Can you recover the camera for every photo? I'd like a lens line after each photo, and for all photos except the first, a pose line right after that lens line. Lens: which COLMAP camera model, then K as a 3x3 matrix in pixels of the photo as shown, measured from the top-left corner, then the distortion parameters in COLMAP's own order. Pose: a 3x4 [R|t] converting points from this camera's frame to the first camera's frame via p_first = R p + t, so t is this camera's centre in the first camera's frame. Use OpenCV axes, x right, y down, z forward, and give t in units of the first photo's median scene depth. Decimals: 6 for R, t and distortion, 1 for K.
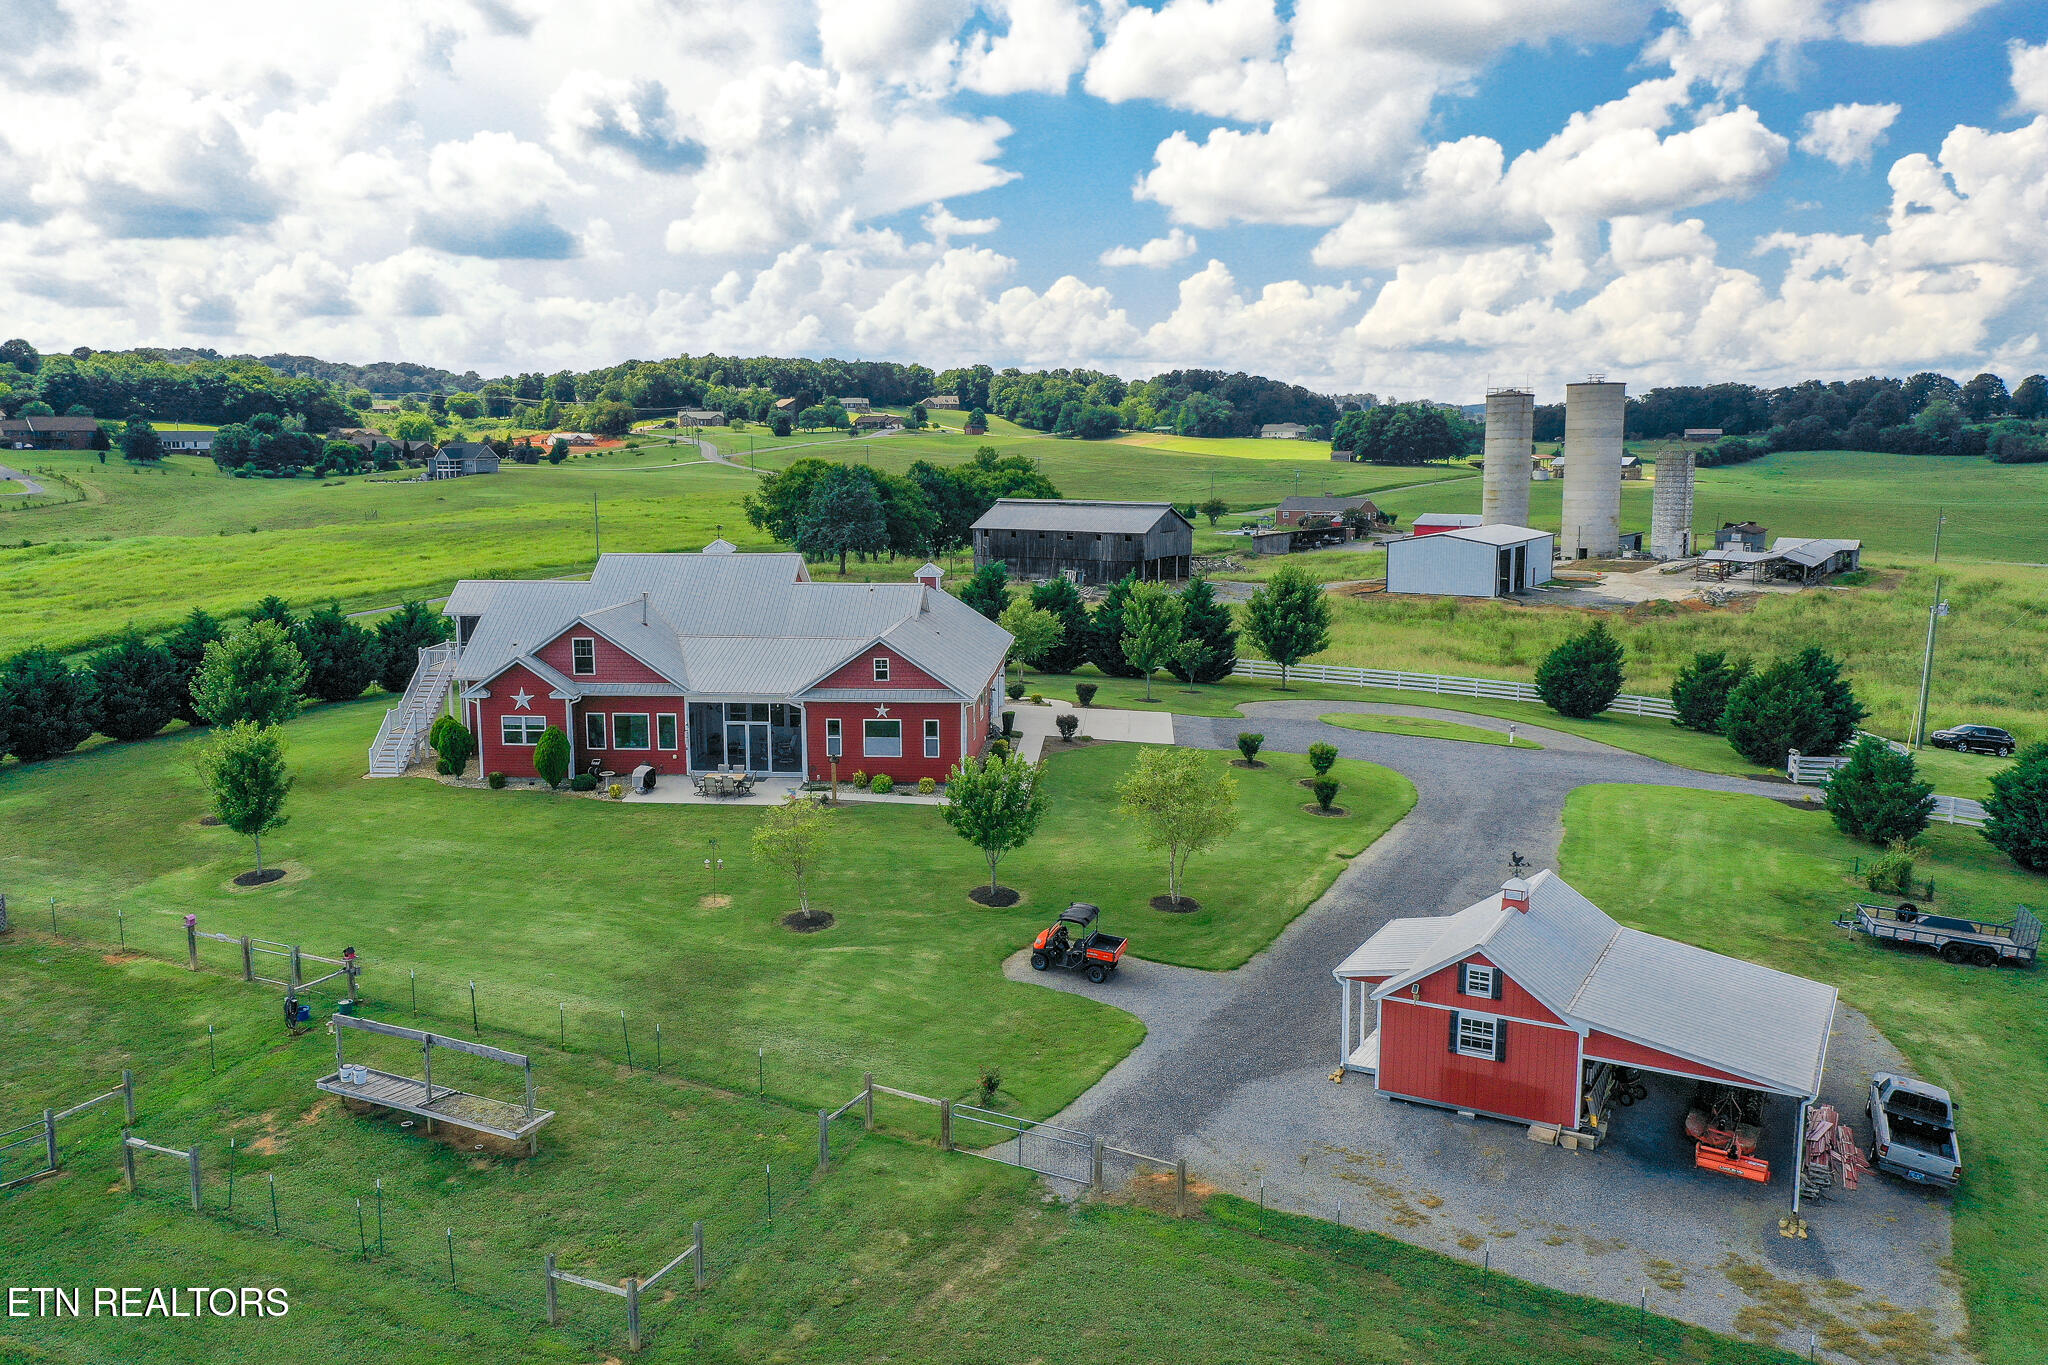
lens RADIAL K [[1597.8, 0, 1024.0], [0, 1597.8, 682.5], [0, 0, 1]] dist [-0.006663, -0.001846]
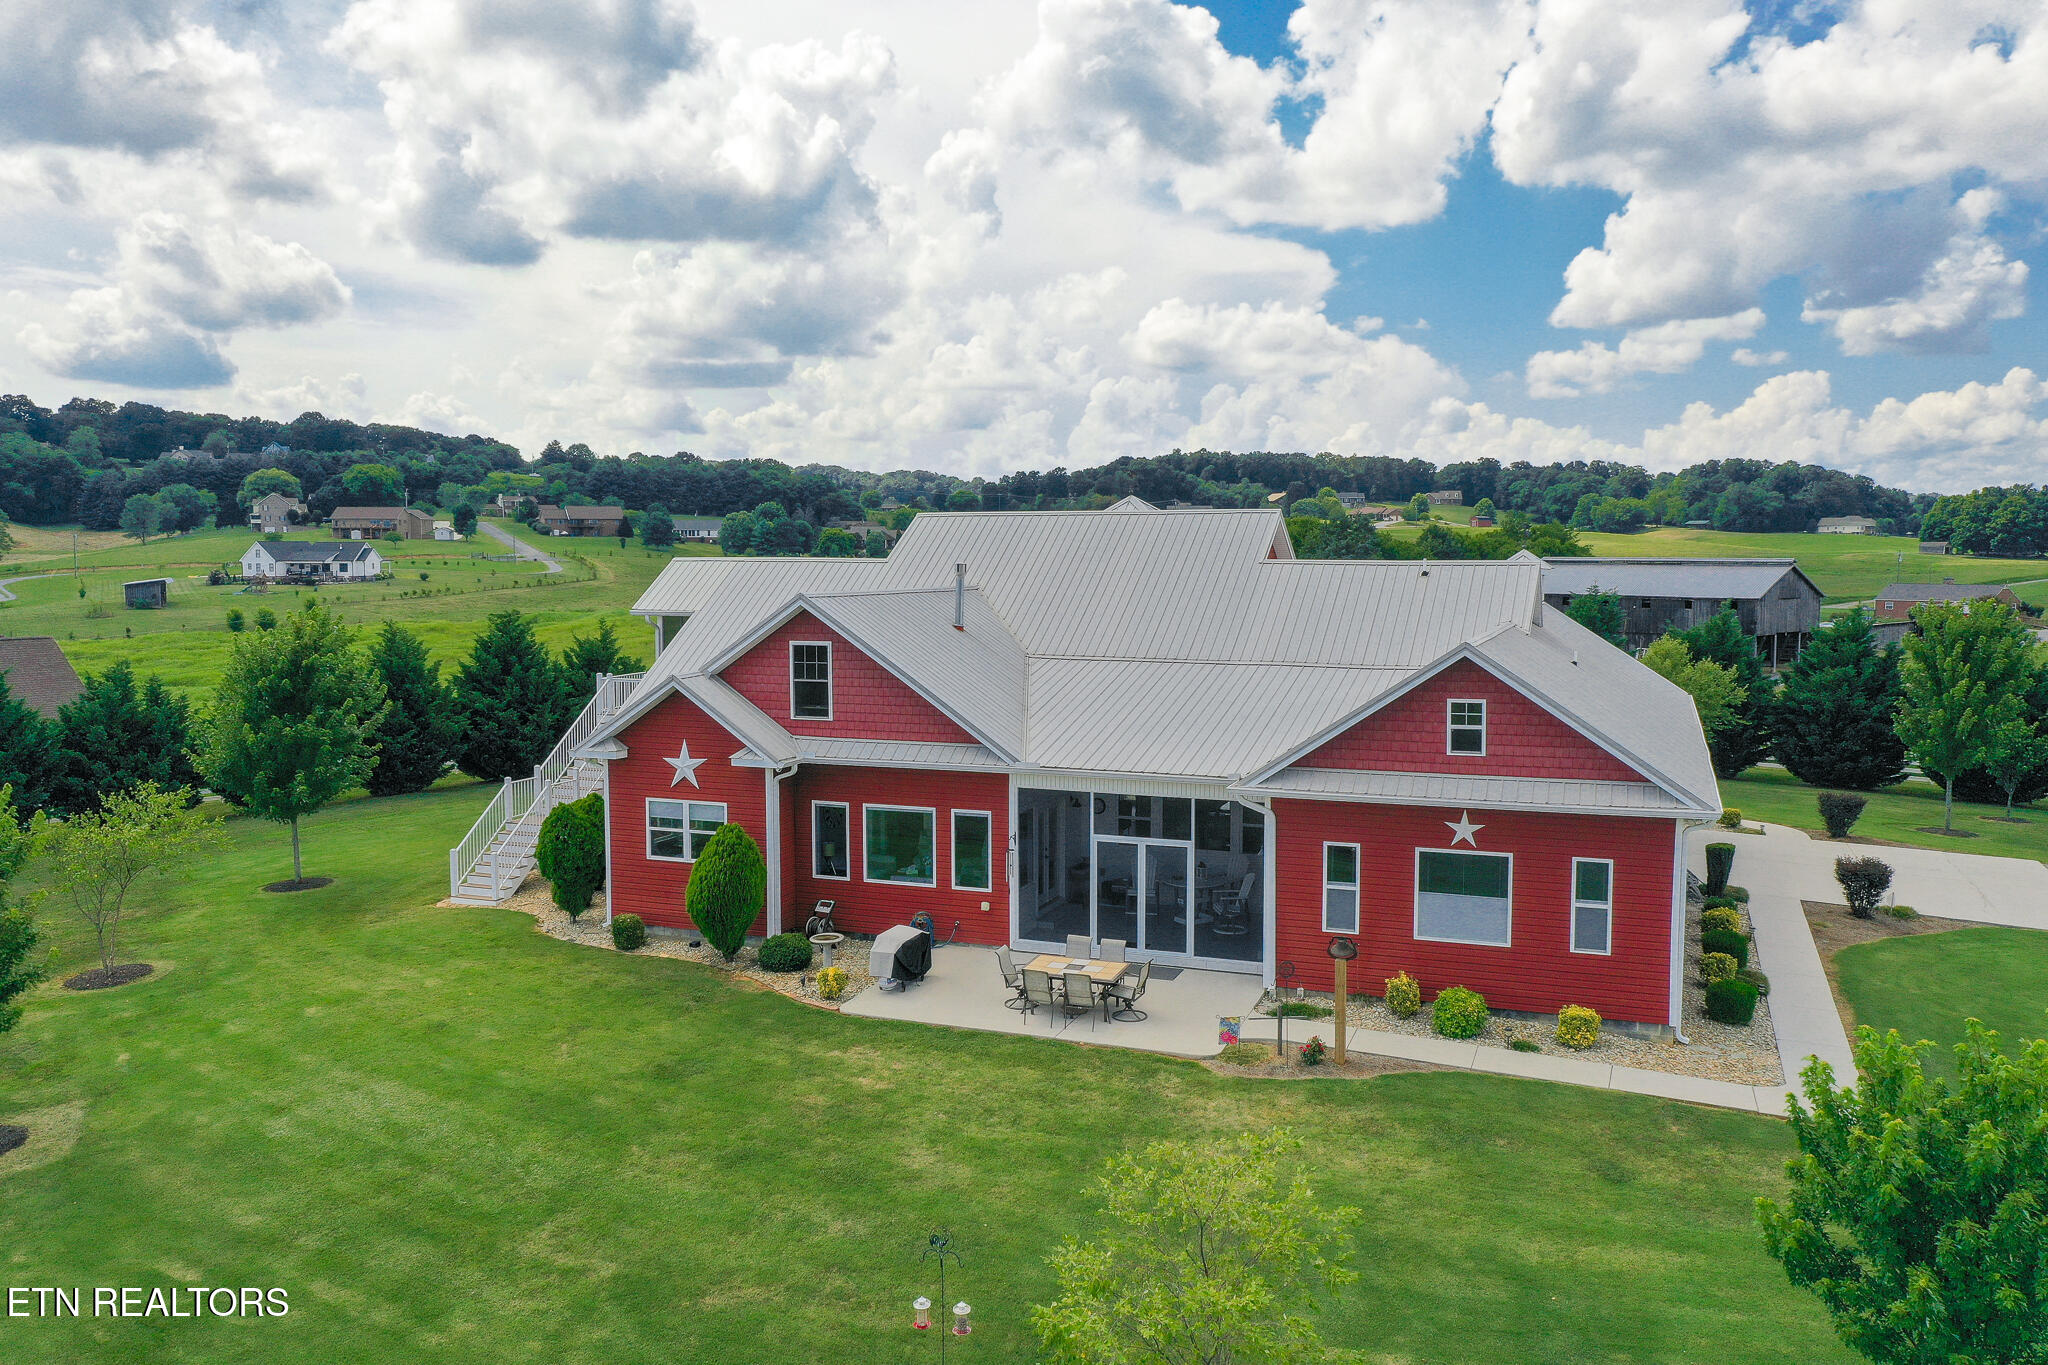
lens RADIAL K [[1597.8, 0, 1024.0], [0, 1597.8, 682.5], [0, 0, 1]] dist [-0.006663, -0.001846]
pose [[0.954456, 0.025119, -0.297292, -0.073065], [-0.044764, 0.997227, -0.059455, 0.009331], [0.294974, 0.070055, 0.952934, 0.557747]]
